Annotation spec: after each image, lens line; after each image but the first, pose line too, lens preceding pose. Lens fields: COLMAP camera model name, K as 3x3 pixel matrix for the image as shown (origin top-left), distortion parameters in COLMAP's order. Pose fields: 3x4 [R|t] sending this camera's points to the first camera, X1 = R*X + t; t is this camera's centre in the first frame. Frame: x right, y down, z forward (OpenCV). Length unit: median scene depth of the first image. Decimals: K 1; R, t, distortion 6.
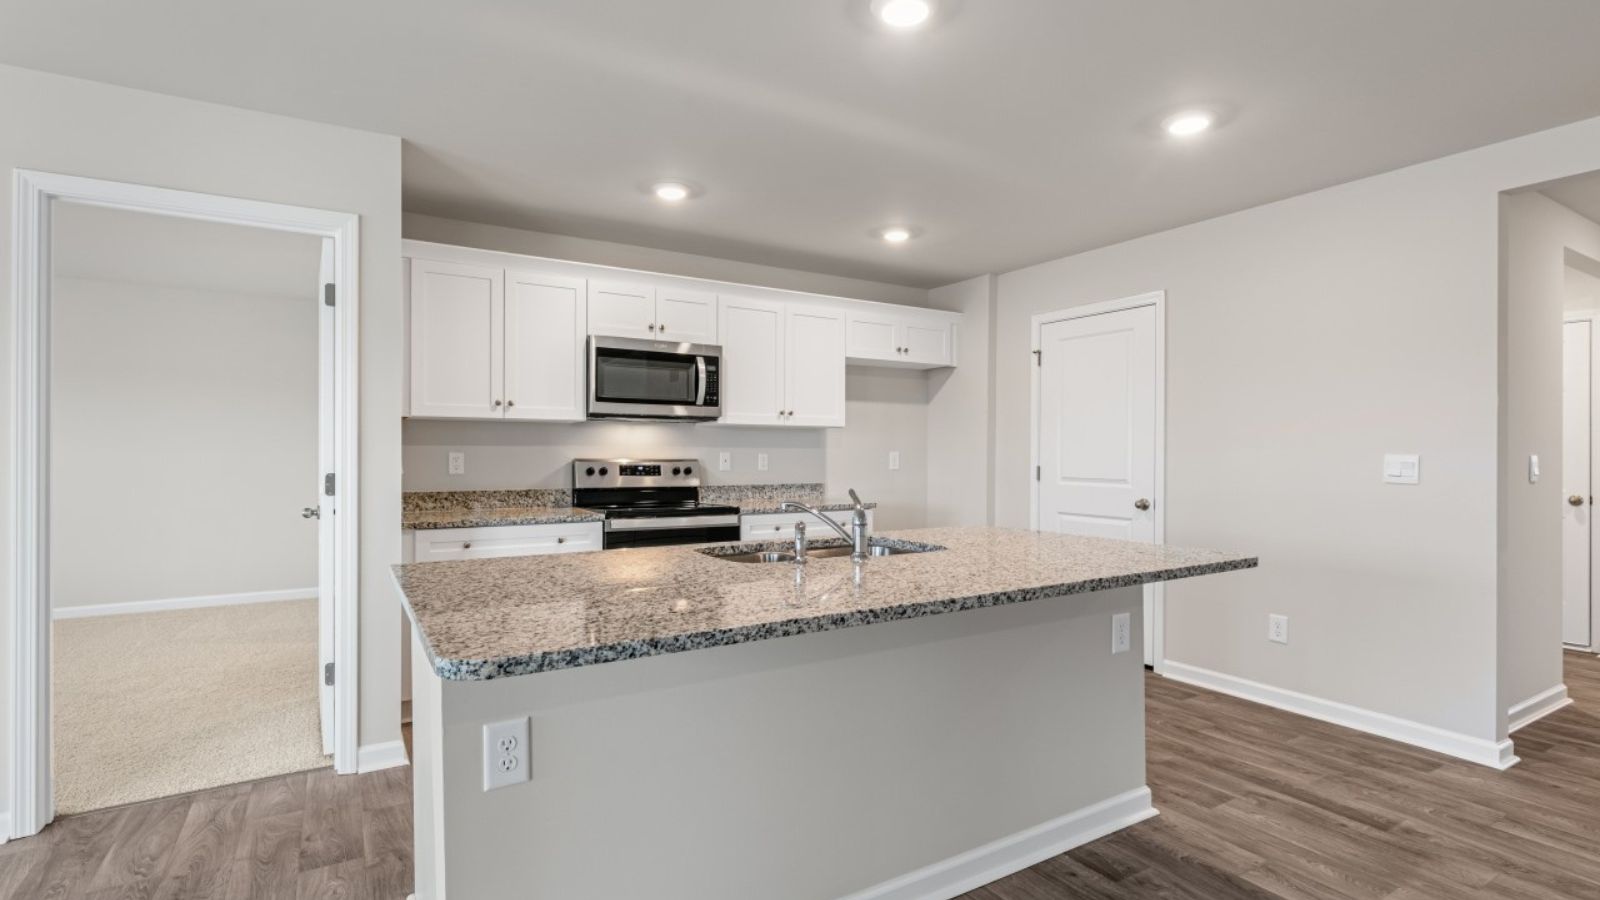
lens RADIAL K [[750.9, 0, 820.7], [0, 750.9, 459.8], [0, 0, 1]] dist [-0.002836, -0.000486]
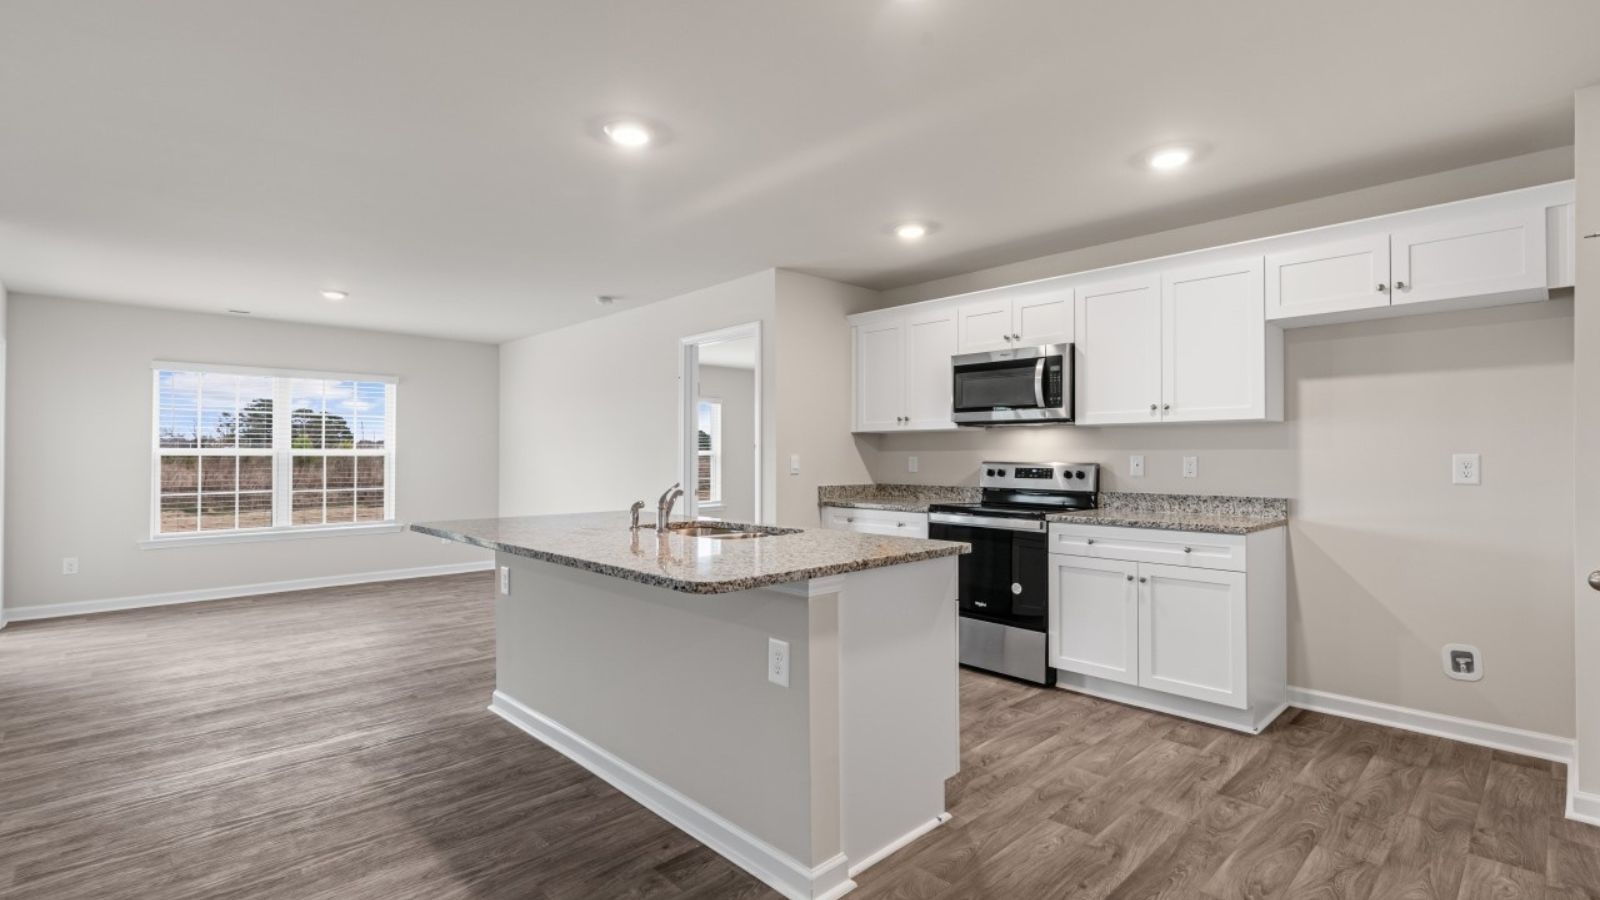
lens RADIAL K [[712.1, 0, 773.4], [0, 712.1, 455.1], [0, 0, 1]] dist [-0.003581, -0.001454]
pose [[0.202849, -0.004210, -0.979201, 0.671210], [-0.007947, 0.999951, -0.005946, -0.001759], [0.979178, 0.008988, 0.202806, 0.460964]]
